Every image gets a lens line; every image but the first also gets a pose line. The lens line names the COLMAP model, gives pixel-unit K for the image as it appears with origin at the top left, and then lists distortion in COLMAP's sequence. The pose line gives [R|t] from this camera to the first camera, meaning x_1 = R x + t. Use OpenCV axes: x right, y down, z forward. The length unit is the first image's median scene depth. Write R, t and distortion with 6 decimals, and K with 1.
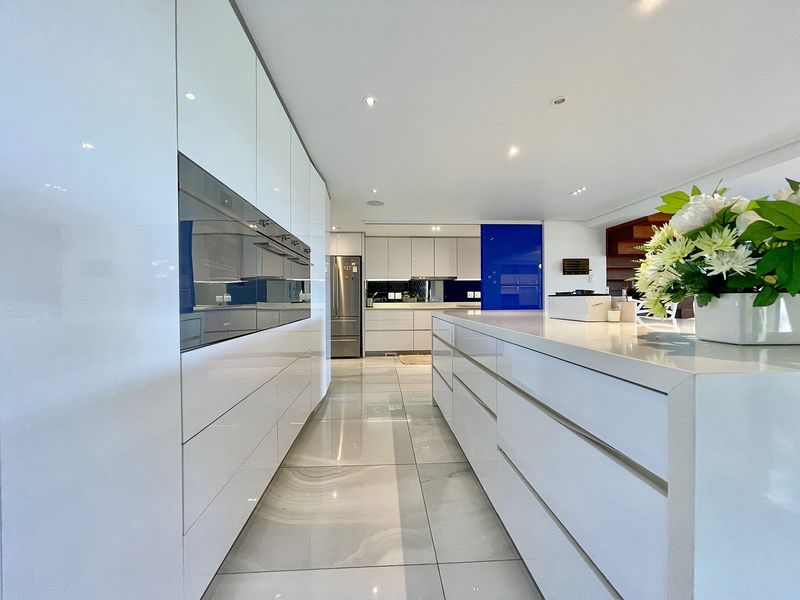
lens RADIAL K [[322.0, 0, 397.4], [0, 322.0, 299.7], [0, 0, 1]] dist [0.000244, 0.000043]
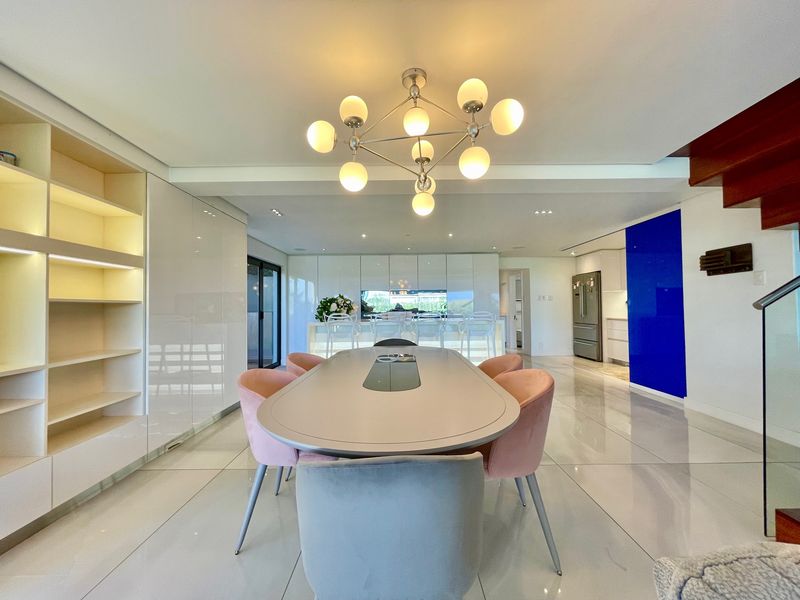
lens RADIAL K [[325.1, 0, 400.0], [0, 325.1, 300.0], [0, 0, 1]] dist [-0.001565, -0.000015]
pose [[-0.045142, -0.020284, -0.998775, 1.191585], [0.005175, 0.999776, -0.020538, -0.017439], [0.998967, -0.006096, -0.045027, 0.405296]]
